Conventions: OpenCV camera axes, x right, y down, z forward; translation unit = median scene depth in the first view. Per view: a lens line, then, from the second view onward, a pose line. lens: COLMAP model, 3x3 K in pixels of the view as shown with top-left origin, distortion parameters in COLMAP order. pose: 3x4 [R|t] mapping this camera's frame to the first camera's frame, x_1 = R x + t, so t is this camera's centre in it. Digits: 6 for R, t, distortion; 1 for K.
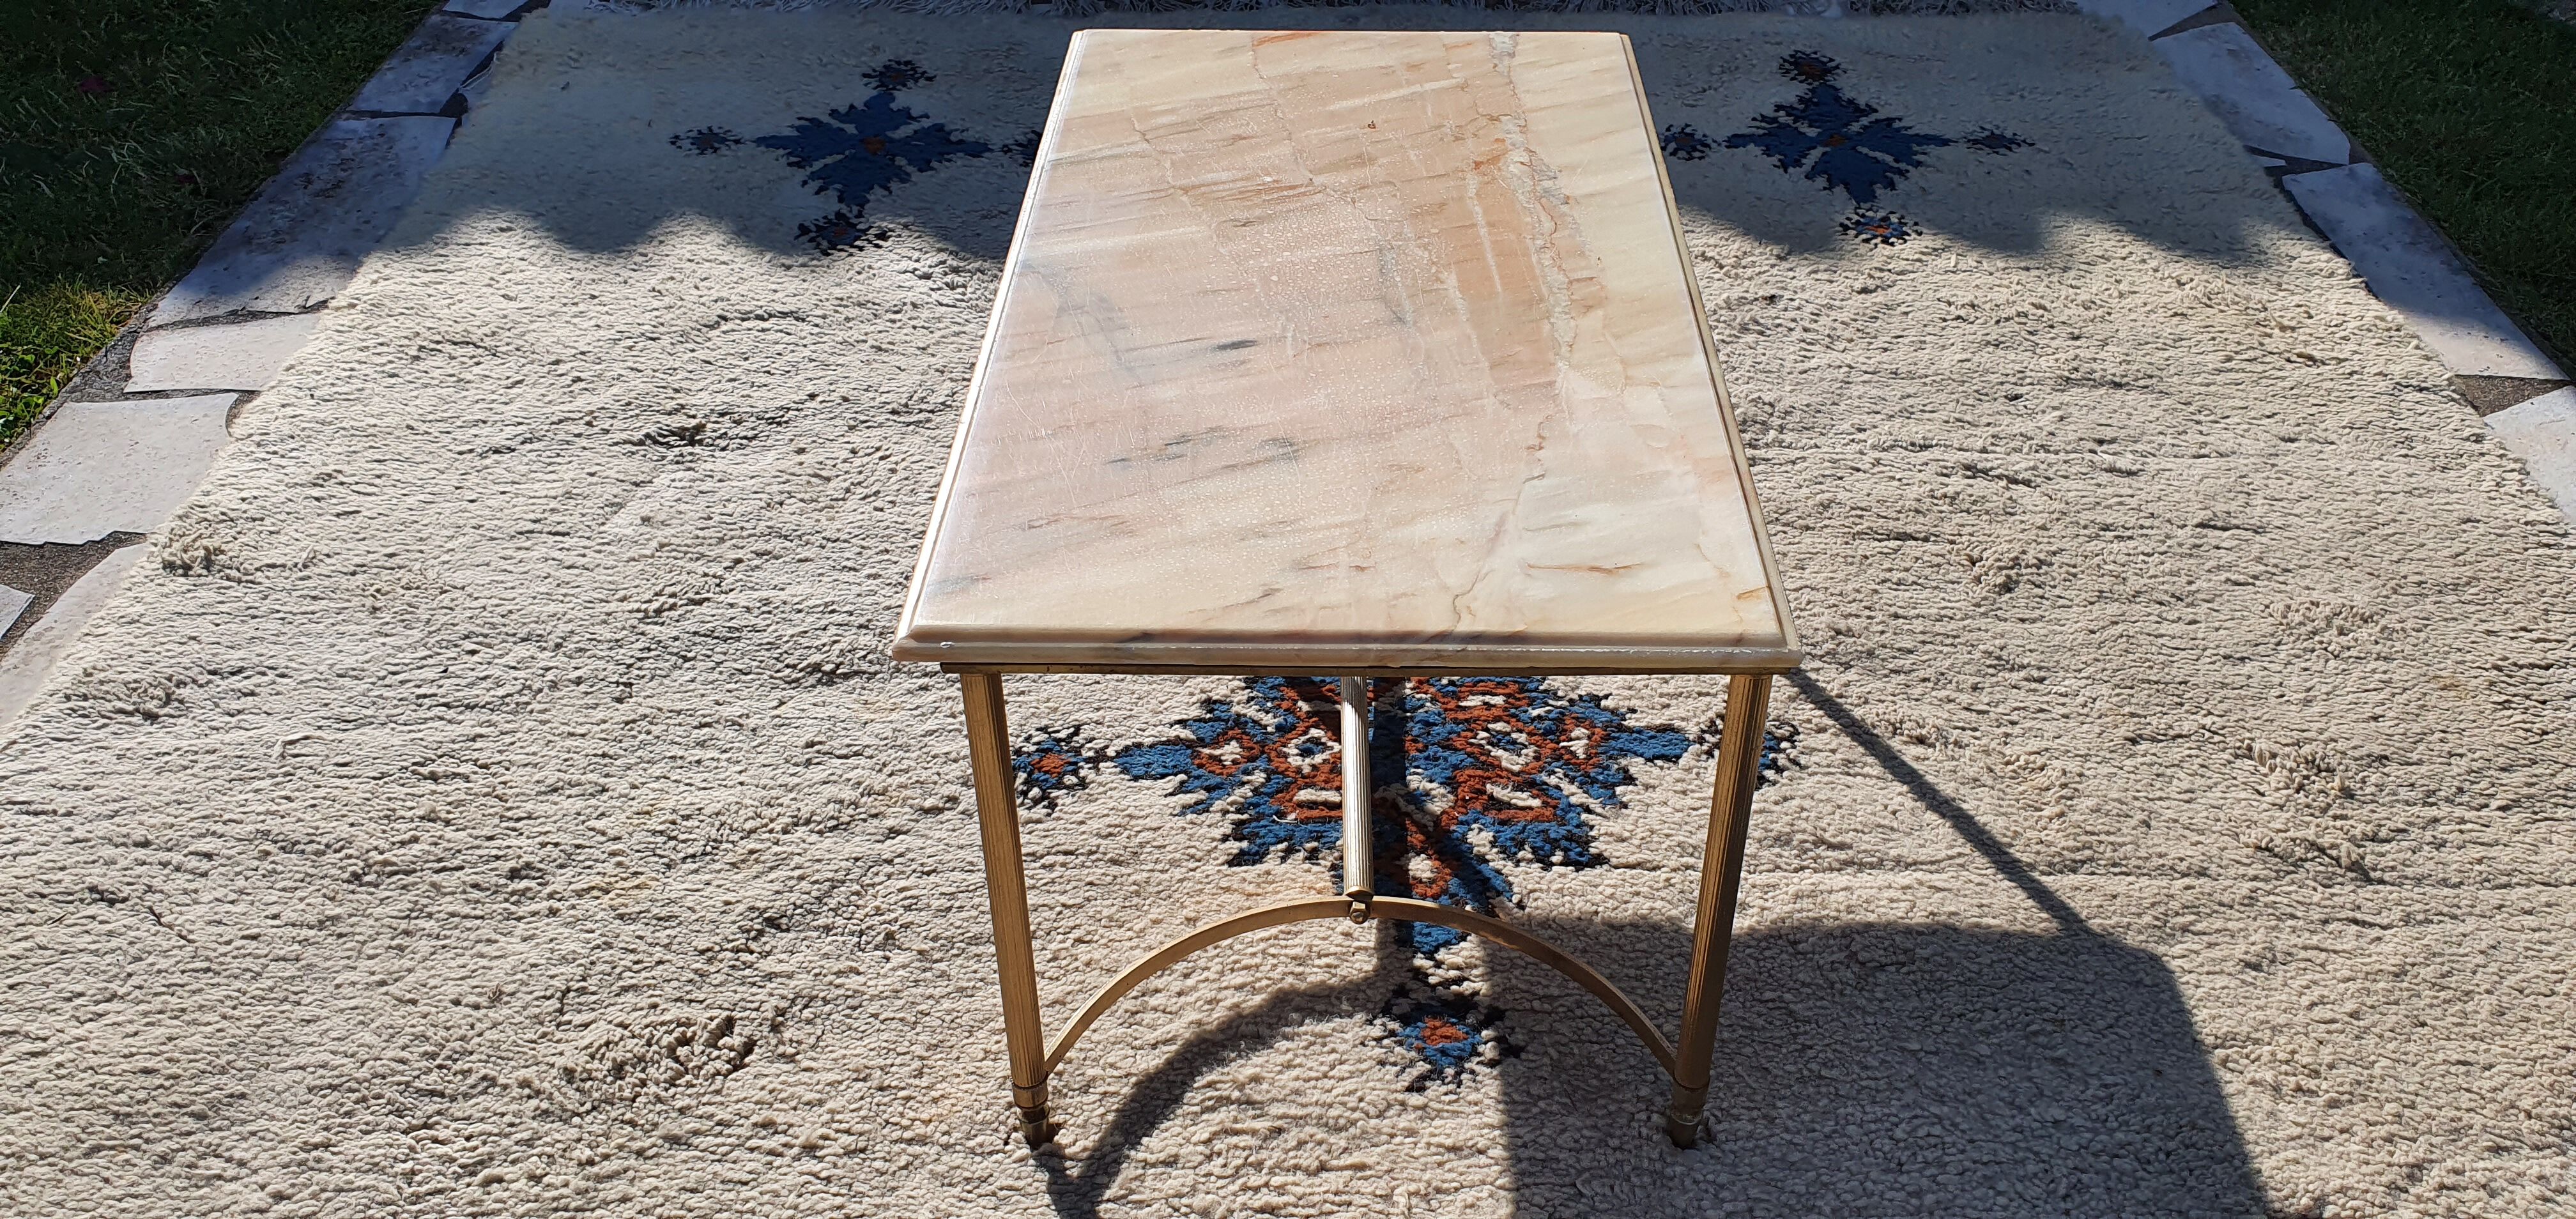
lens RADIAL K [[2041.7, 0, 1369.6], [0, 2041.7, 621.2], [0, 0, 1]] dist [0.080886, -0.001905]
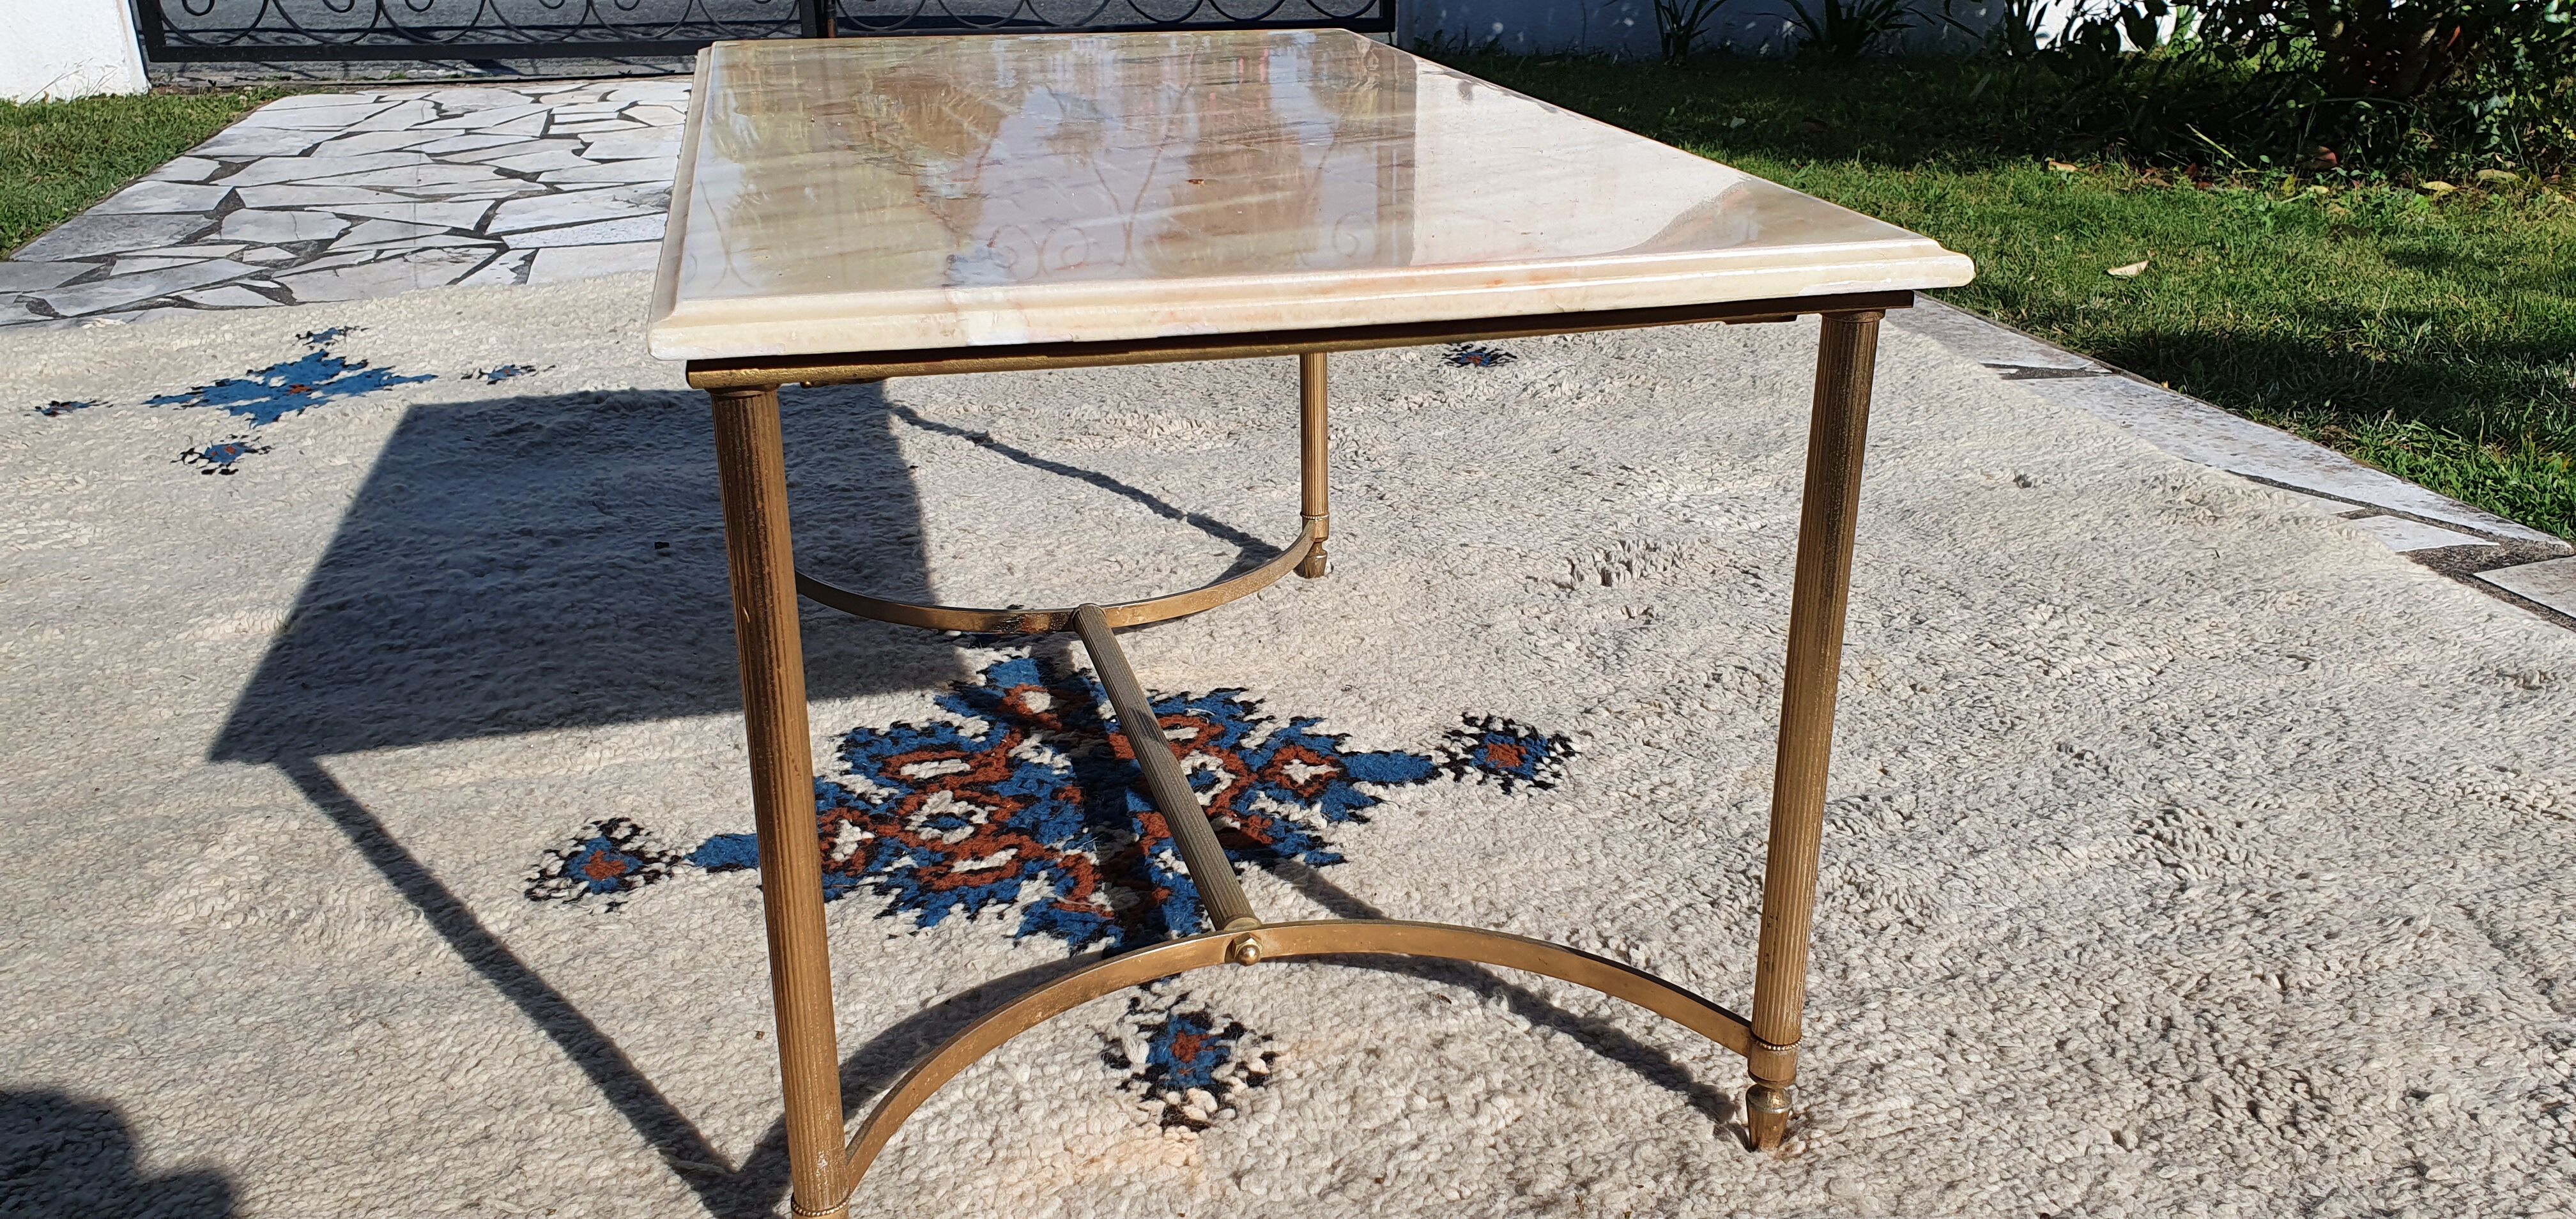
lens RADIAL K [[2042.0, 0, 1332.4], [0, 2042.0, 609.2], [0, 0, 1]] dist [0.011236, -0.003549]
pose [[-0.968597, 0.068671, -0.238964, 0.107959], [-0.165375, 0.539748, 0.825423, -0.646996], [0.185663, 0.839021, -0.511442, 1.395535]]
